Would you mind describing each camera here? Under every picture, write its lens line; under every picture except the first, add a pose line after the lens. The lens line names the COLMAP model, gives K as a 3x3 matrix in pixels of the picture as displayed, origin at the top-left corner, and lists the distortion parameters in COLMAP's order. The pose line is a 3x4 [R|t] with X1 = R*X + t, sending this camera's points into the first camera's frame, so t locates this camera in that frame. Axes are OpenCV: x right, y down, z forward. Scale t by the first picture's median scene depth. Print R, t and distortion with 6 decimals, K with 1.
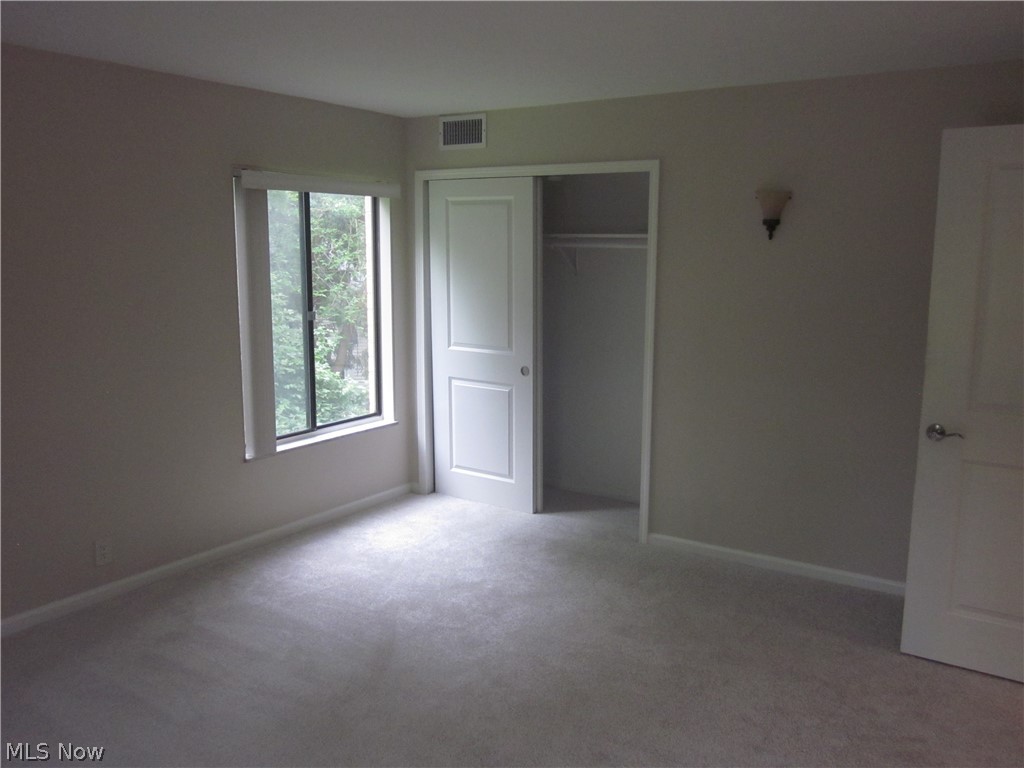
lens RADIAL K [[850.6, 0, 510.8], [0, 850.6, 383.1], [0, 0, 1]] dist [-0.044734, 0.014309]
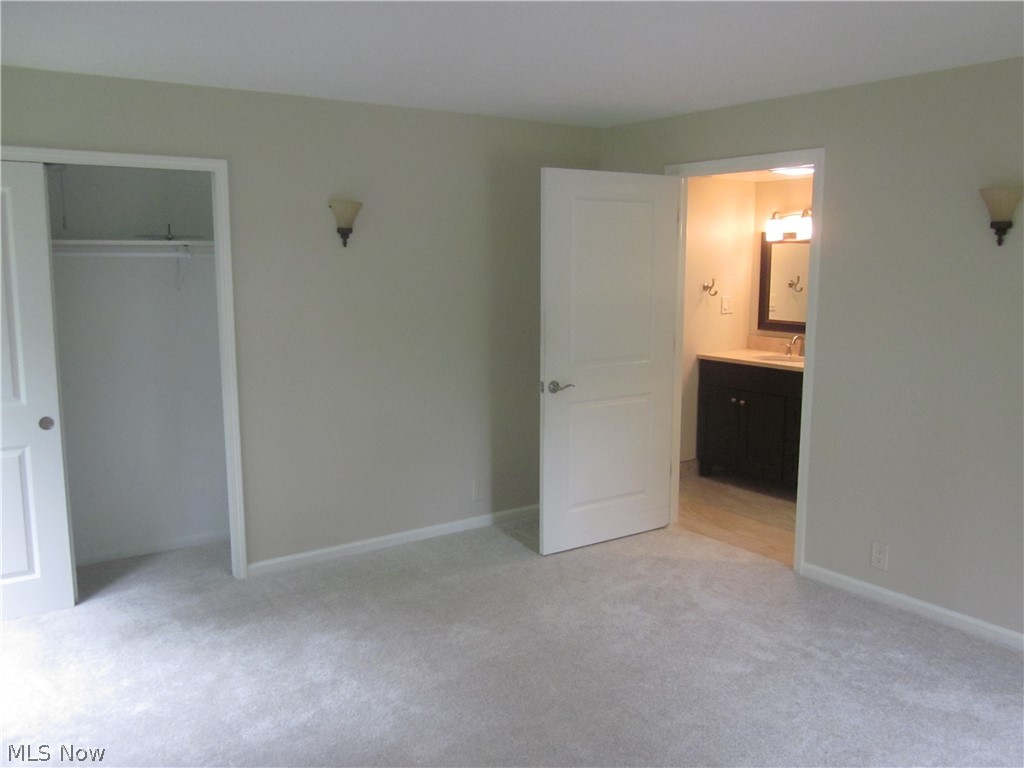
lens RADIAL K [[850.6, 0, 508.9], [0, 850.6, 383.4], [0, 0, 1]] dist [-0.044734, 0.014309]
pose [[0.360772, -0.144807, 0.921344, -0.574548], [0.149521, 0.984076, 0.096118, -0.065850], [-0.920590, 0.103083, 0.376679, 0.387464]]
